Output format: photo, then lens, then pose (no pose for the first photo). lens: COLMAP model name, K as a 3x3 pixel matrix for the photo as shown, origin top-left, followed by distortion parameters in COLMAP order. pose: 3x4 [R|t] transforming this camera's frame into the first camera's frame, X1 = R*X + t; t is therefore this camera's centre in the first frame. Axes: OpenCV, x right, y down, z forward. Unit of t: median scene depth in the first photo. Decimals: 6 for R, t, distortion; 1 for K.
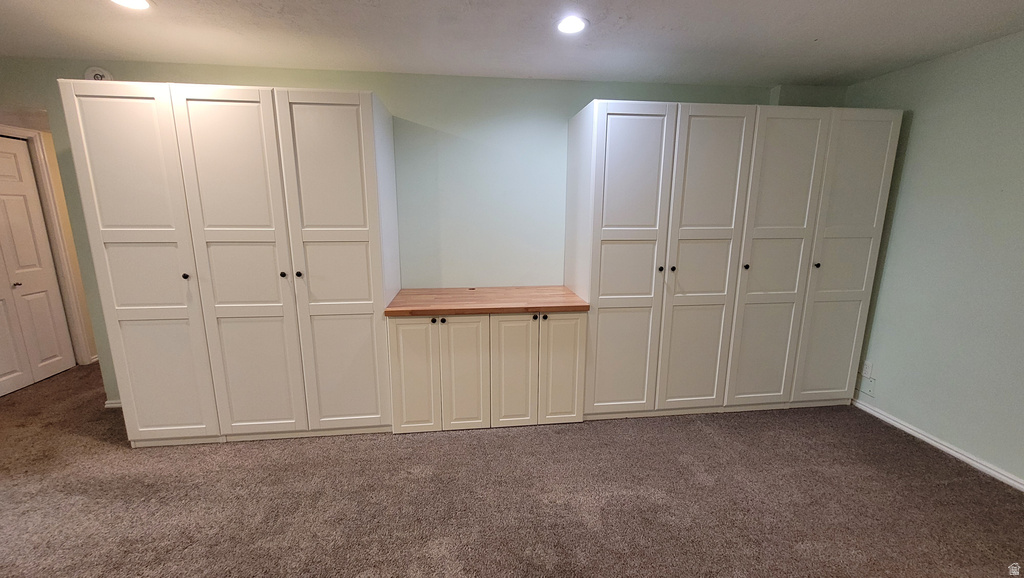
lens RADIAL K [[400.0, 0, 511.6], [0, 400.0, 292.0], [0, 0, 1]] dist [0.001969, 0.000324]
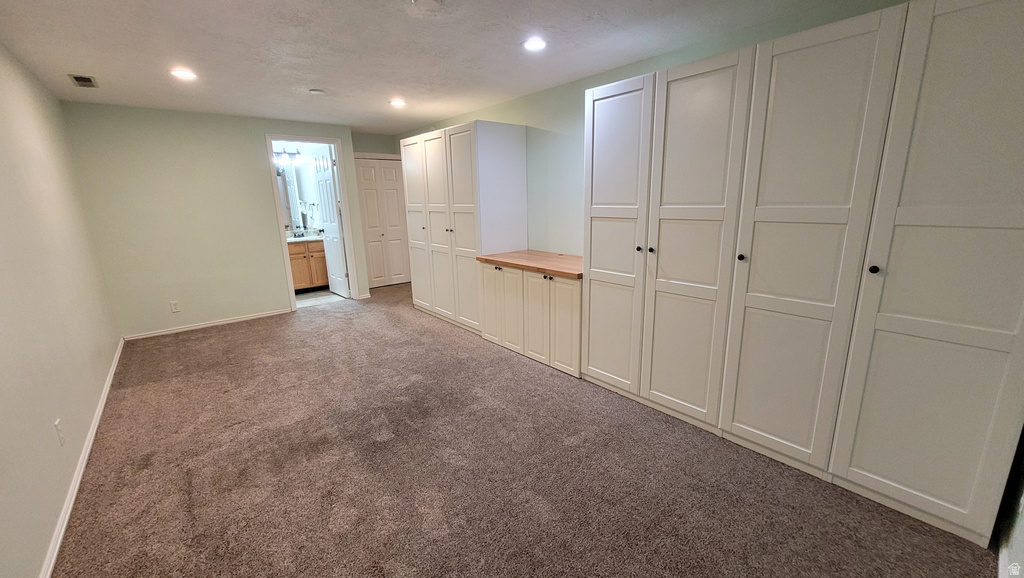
lens RADIAL K [[400.0, 0, 518.7], [0, 400.0, 292.7], [0, 0, 1]] dist [0.001969, 0.000324]
pose [[0.556152, 0.180901, -0.811153, 1.056848], [-0.145959, 0.982113, 0.118954, -0.026537], [0.818163, 0.052238, 0.572608, 0.219033]]
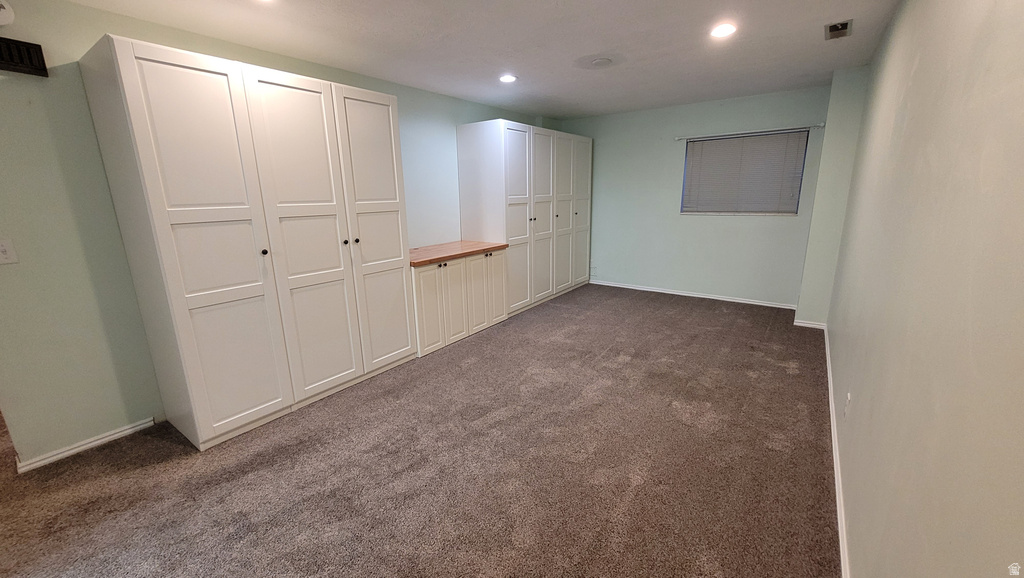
lens RADIAL K [[400.0, 0, 518.7], [0, 400.0, 283.3], [0, 0, 1]] dist [0.001969, 0.000324]
pose [[0.670825, -0.179852, 0.719476, -1.021015], [0.158686, 0.982489, 0.097643, 0.038868], [-0.724439, 0.048669, 0.687619, -0.161434]]
